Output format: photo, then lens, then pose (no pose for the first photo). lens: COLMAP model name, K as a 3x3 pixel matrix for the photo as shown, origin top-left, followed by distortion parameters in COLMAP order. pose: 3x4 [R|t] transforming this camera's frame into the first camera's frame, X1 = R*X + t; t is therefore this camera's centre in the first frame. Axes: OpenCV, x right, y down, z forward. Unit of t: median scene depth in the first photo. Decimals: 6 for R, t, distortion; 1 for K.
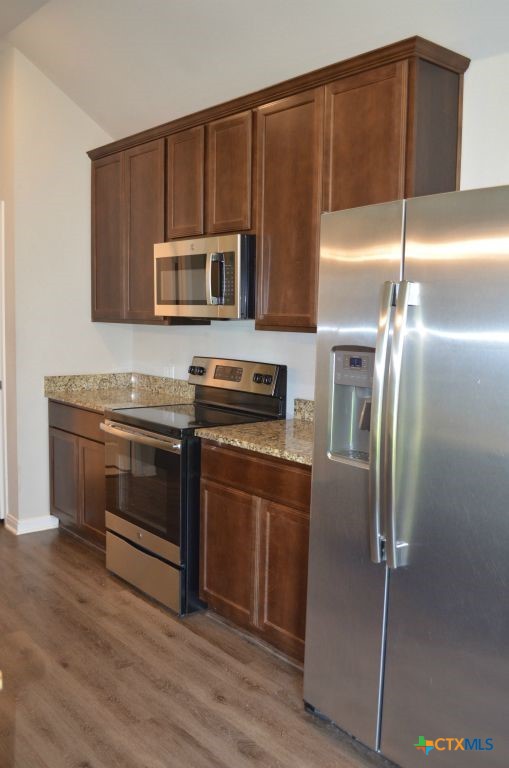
lens RADIAL K [[696.7, 0, 254.5], [0, 696.7, 384.0], [0, 0, 1]] dist [-0.065122, 0.000005]
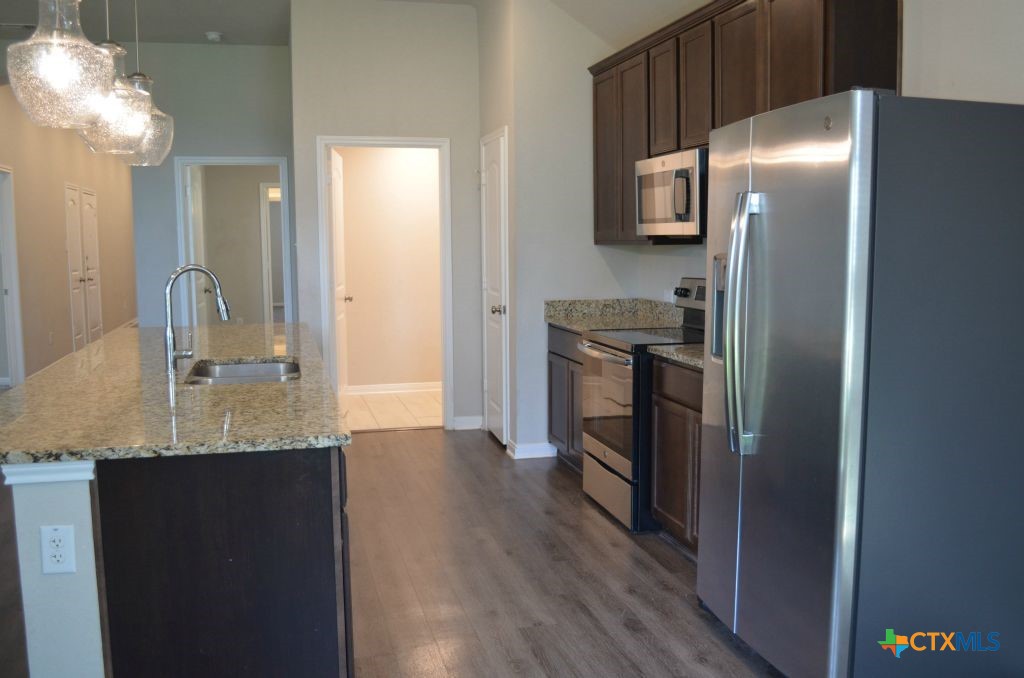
lens RADIAL K [[928.9, 0, 512.0], [0, 928.9, 339.0], [0, 0, 1]] dist [-0.065122, 0.000005]
pose [[0.901752, 0.018621, -0.431852, 0.273781], [-0.017732, 0.999824, 0.006086, 0.043936], [0.431889, 0.002169, 0.901924, -0.255202]]
